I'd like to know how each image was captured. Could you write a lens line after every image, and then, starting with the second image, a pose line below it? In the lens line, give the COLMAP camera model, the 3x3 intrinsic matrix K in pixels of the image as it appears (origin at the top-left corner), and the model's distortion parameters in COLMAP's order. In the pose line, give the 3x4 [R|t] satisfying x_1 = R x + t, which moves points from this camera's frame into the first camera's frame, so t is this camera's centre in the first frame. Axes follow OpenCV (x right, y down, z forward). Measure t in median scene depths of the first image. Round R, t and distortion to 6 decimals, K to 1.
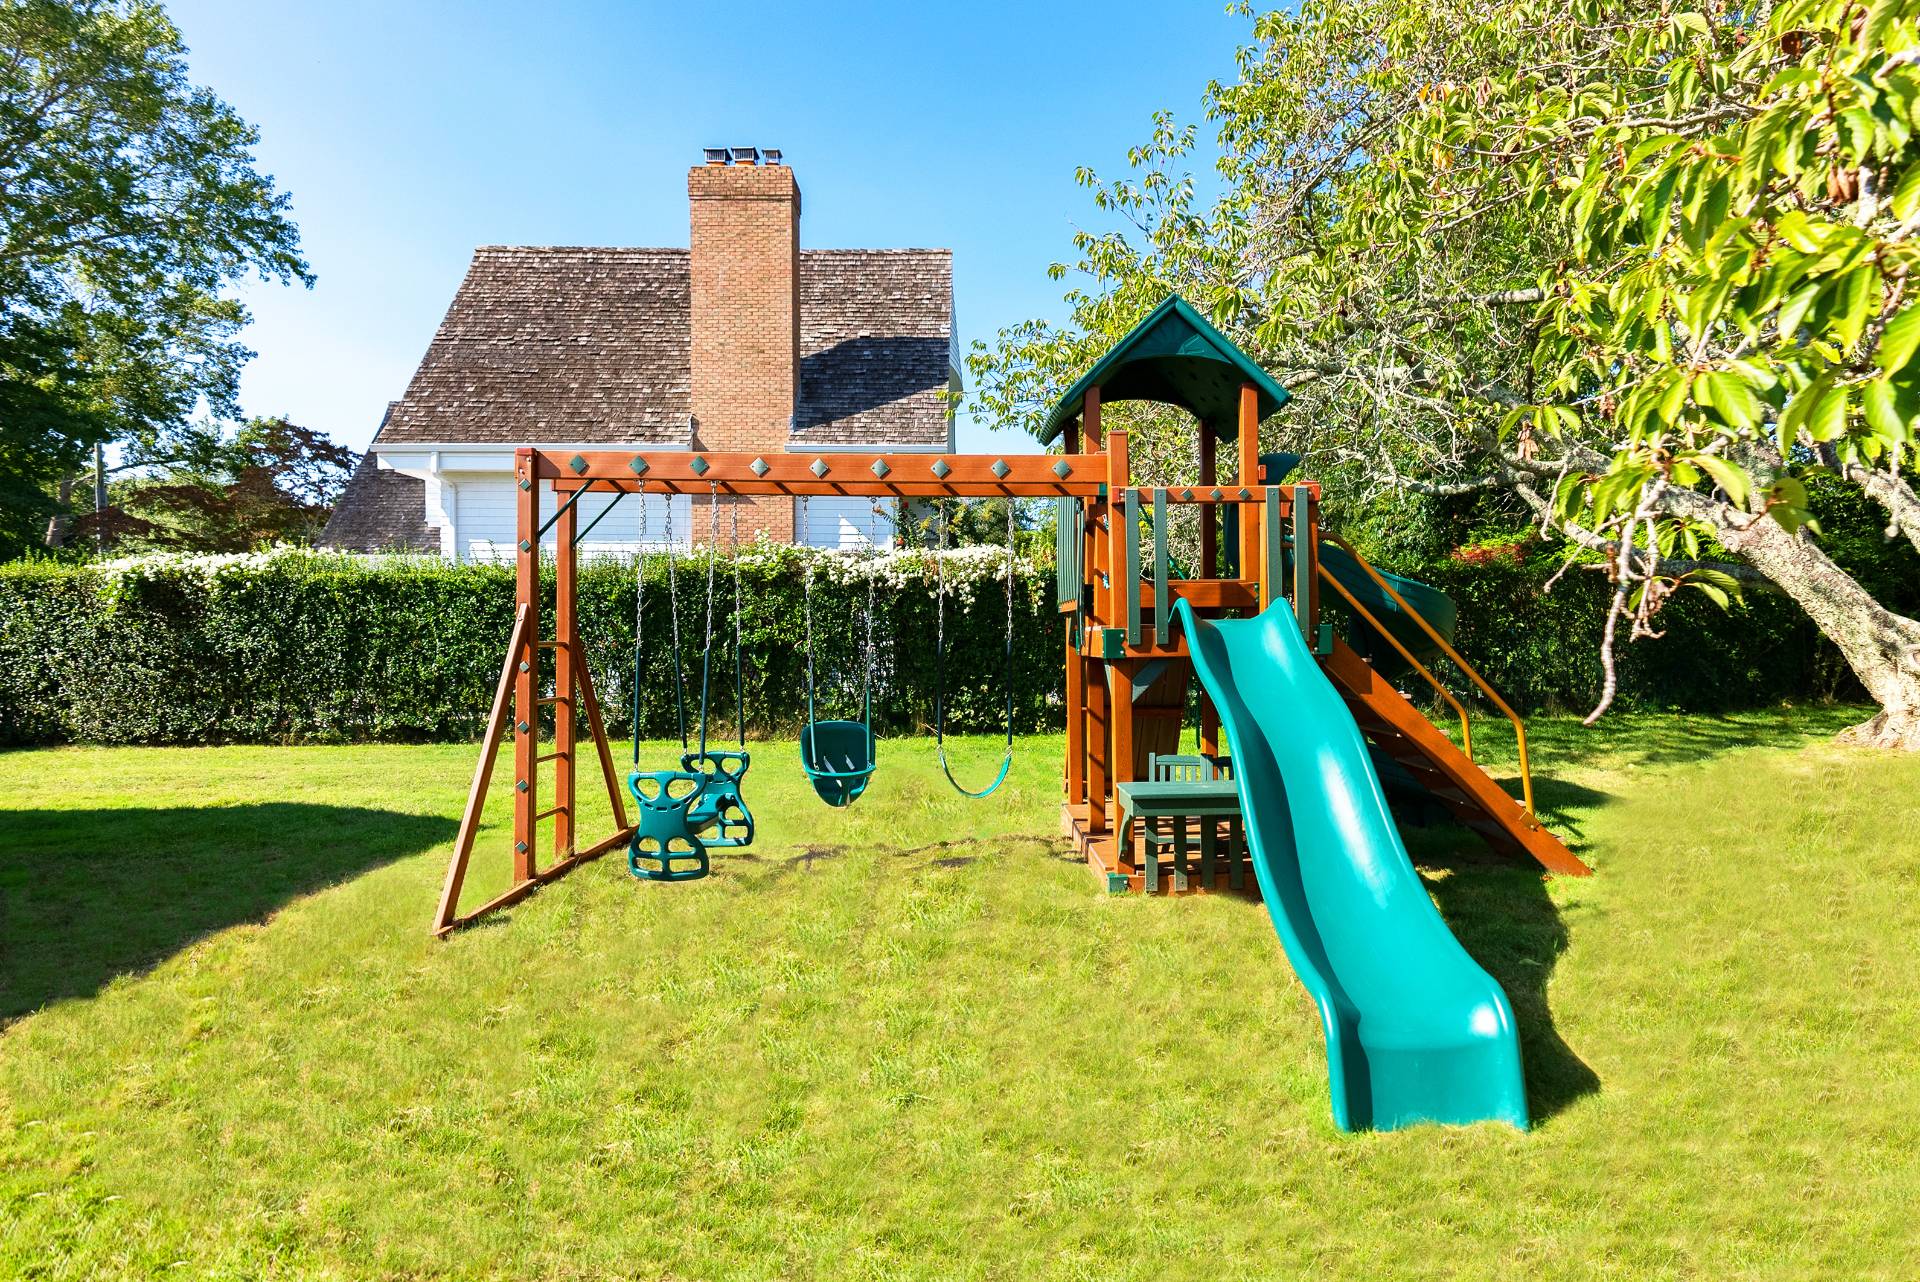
lens RADIAL K [[1020.7, 0, 963.4], [0, 1020.7, 645.1], [0, 0, 1]] dist [-0.006871, -0.001767]
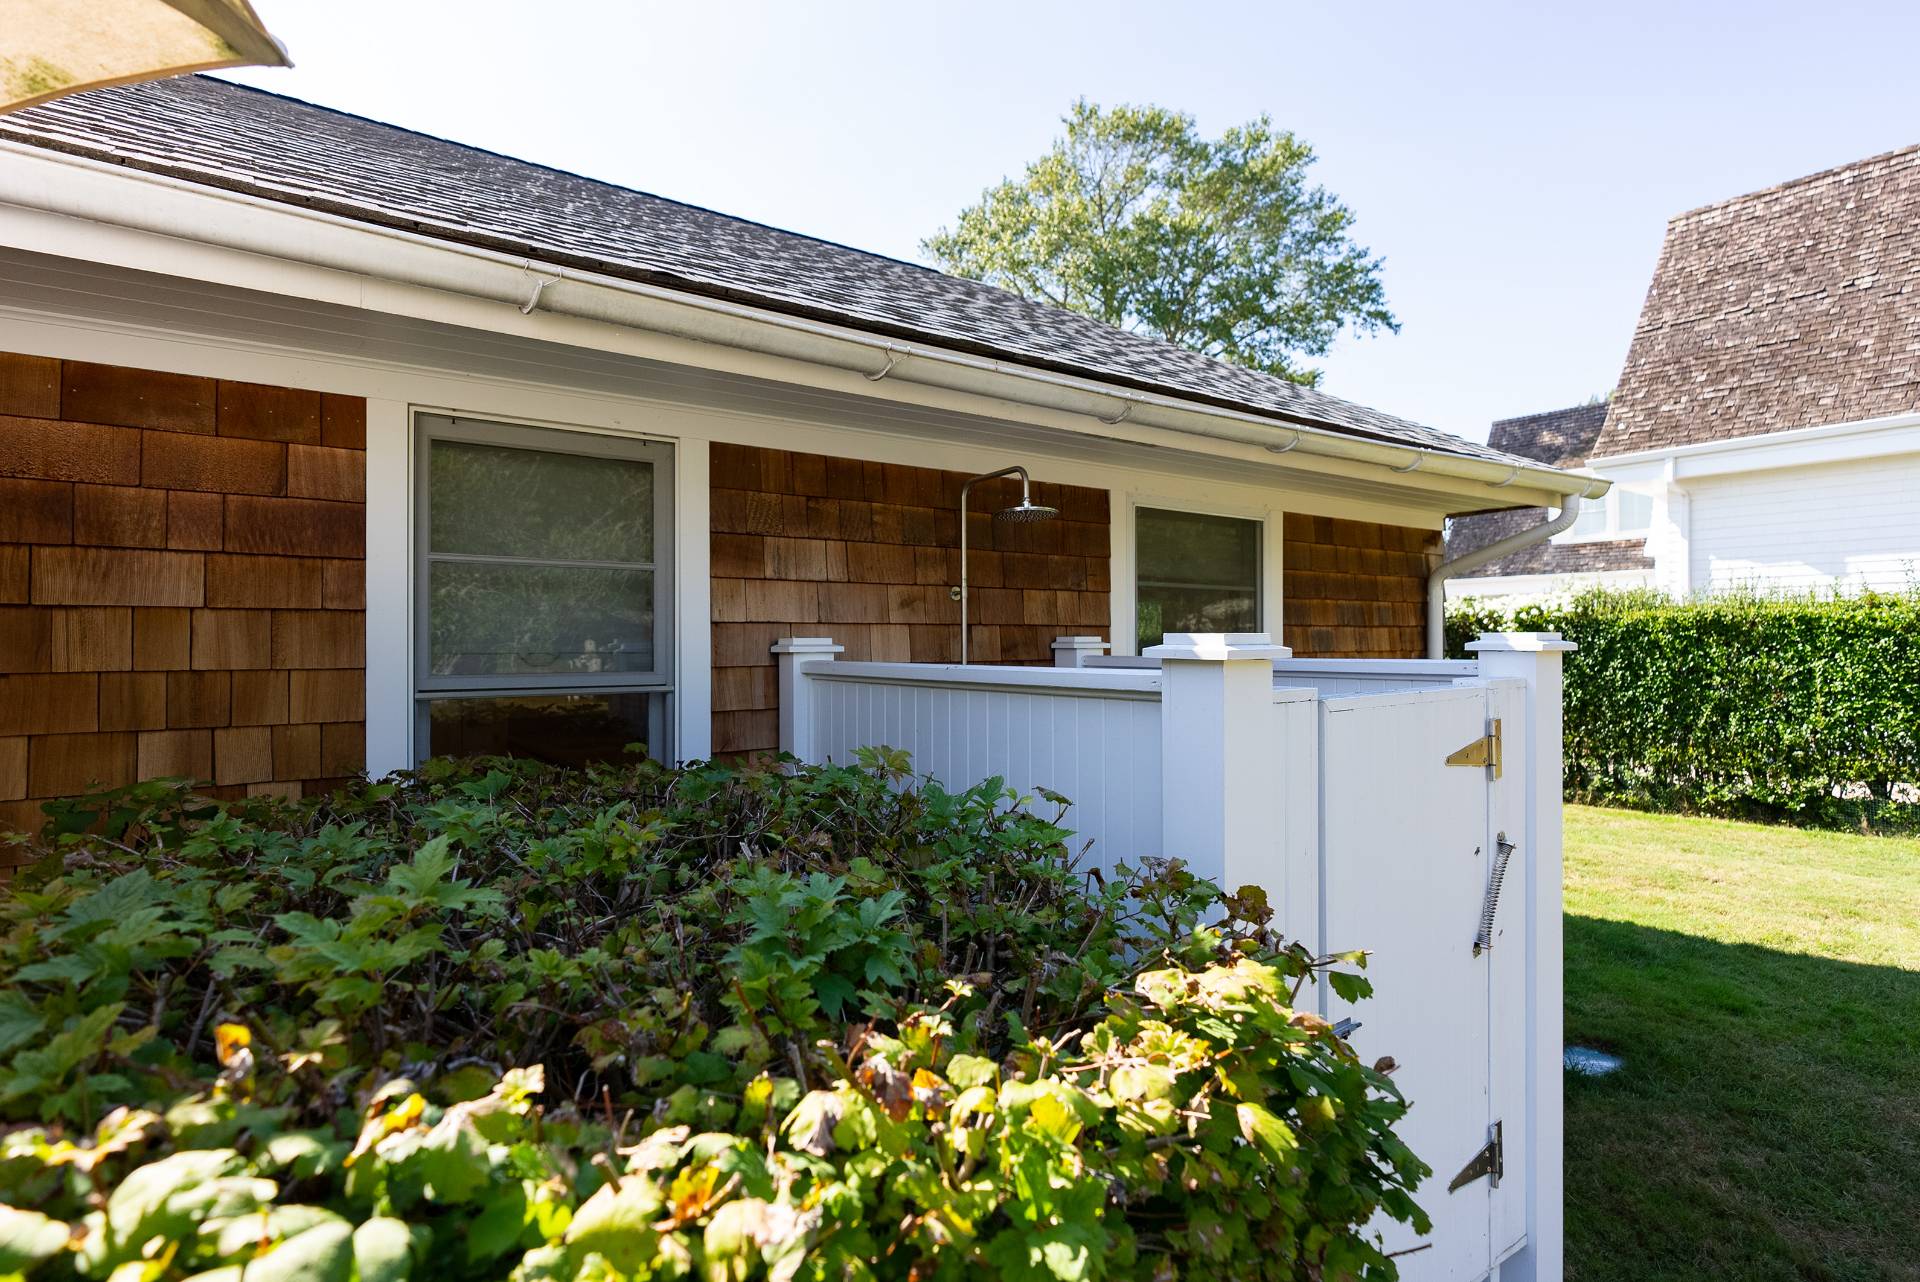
lens RADIAL K [[1020.7, 0, 965.7], [0, 1020.7, 640.7], [0, 0, 1]] dist [-0.006871, -0.001767]
pose [[0.563133, -0.013941, -0.826248, -0.227657], [-0.002837, 0.999819, -0.018803, -0.027193], [0.826361, 0.012932, 0.562992, 0.042769]]
